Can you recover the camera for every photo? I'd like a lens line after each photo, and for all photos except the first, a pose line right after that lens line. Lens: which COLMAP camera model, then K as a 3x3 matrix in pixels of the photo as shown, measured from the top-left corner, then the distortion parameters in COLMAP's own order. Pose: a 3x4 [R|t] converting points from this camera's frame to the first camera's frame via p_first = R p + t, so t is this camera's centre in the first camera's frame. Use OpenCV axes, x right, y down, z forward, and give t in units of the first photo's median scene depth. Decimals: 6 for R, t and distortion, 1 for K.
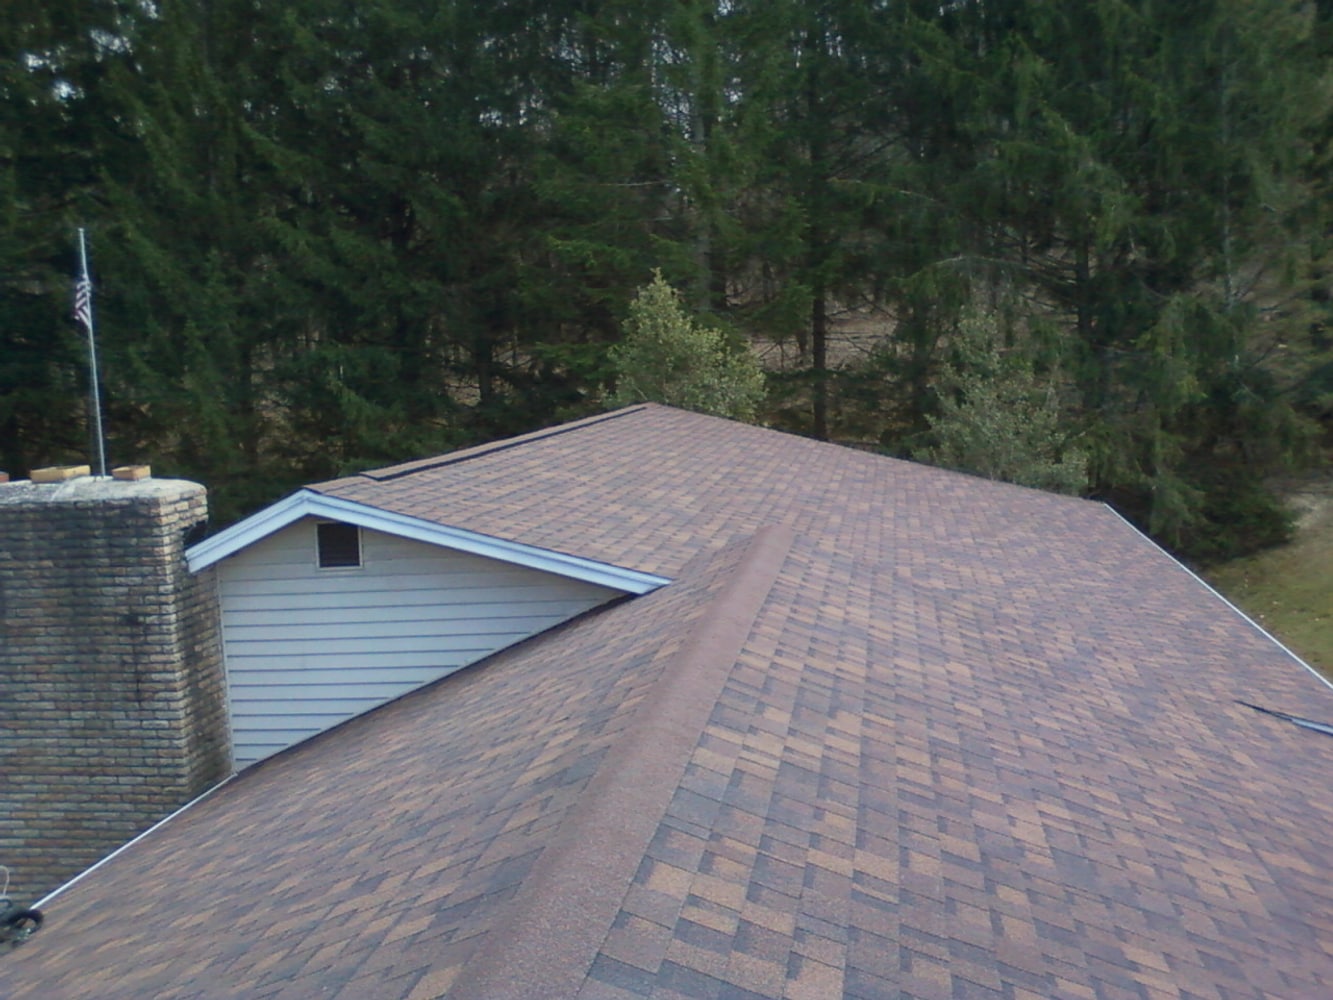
lens RADIAL K [[1360.3, 0, 667.9], [0, 1360.3, 502.7], [0, 0, 1]] dist [-0.033010, 0.000000]
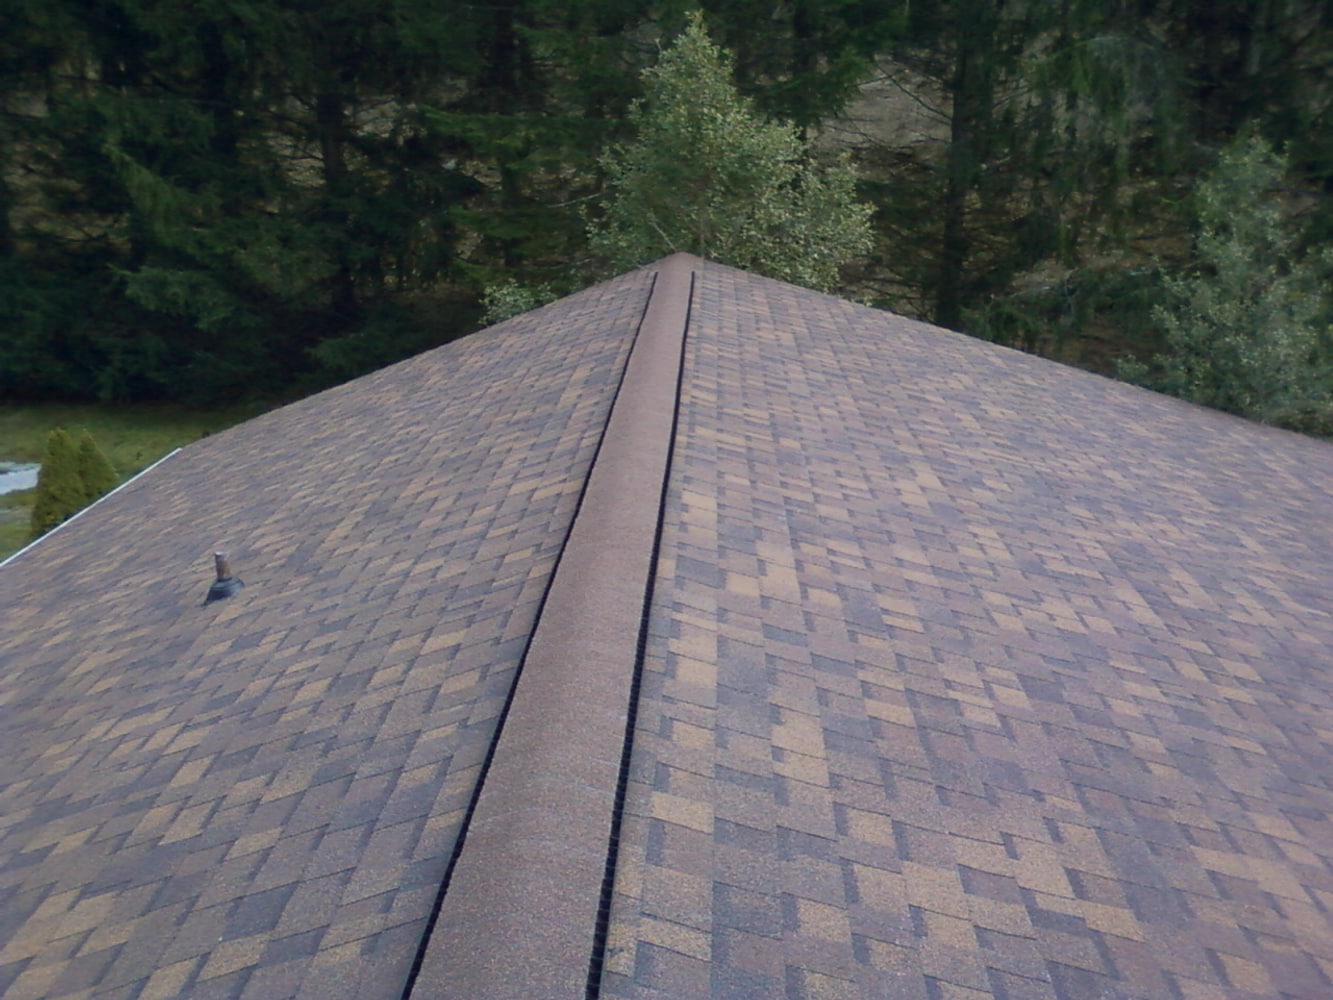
lens RADIAL K [[1360.3, 0, 663.9], [0, 1360.3, 496.3], [0, 0, 1]] dist [-0.033010, 0.000000]
pose [[0.990921, 0.010252, 0.134051, -0.076113], [-0.033982, 0.983811, 0.175957, -0.058510], [-0.130077, -0.178915, 0.975228, 0.338020]]
